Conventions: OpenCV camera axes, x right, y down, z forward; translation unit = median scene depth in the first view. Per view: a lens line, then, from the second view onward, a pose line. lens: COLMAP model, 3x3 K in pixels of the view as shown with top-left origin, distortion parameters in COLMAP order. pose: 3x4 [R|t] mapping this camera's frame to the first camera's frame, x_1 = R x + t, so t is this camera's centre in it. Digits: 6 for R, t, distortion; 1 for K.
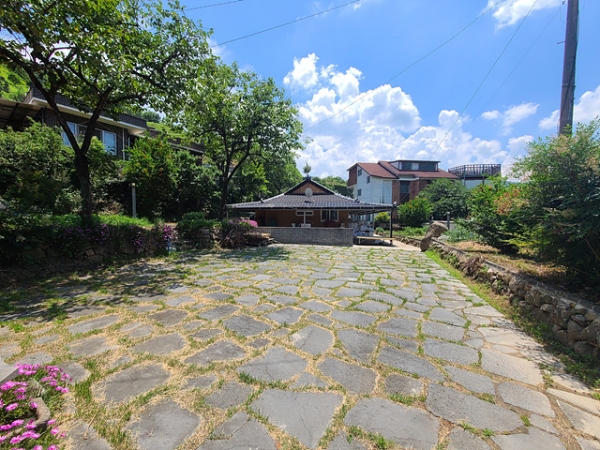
lens RADIAL K [[243.0, 0, 298.2], [0, 243.0, 226.6], [0, 0, 1]] dist [-0.011665, 0.000801]
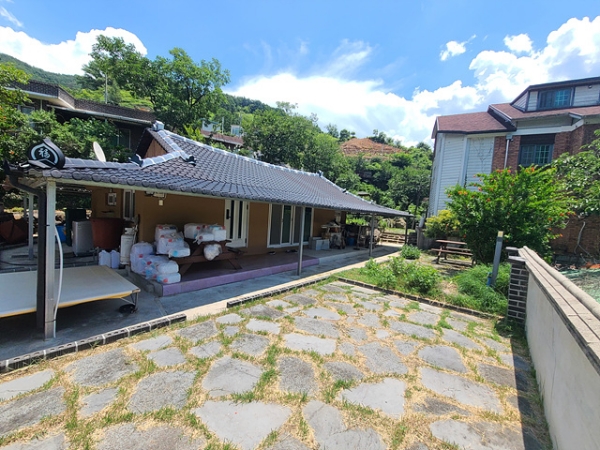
lens RADIAL K [[243.0, 0, 301.3], [0, 243.0, 224.4], [0, 0, 1]] dist [-0.011665, 0.000801]
pose [[0.834840, 0.072709, -0.545670, 0.345270], [-0.072773, 0.997116, 0.021524, -0.024780], [0.545661, 0.021741, 0.837724, 0.470798]]
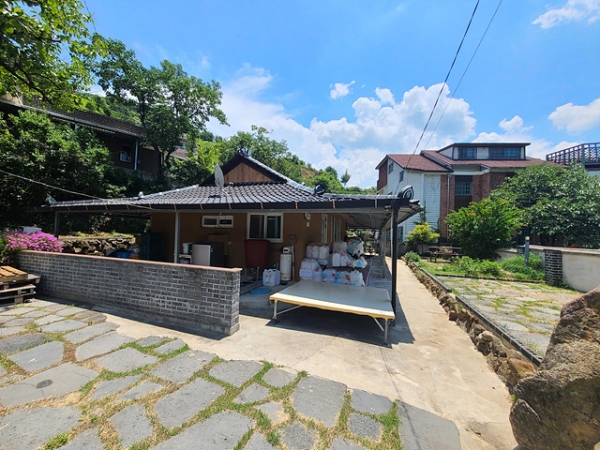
lens RADIAL K [[243.0, 0, 299.2], [0, 243.0, 225.0], [0, 0, 1]] dist [-0.011665, 0.000801]
pose [[0.978255, 0.018563, -0.206573, 0.166215], [-0.032369, 0.997447, -0.063656, -0.013541], [0.204864, 0.068959, 0.976358, 0.335526]]
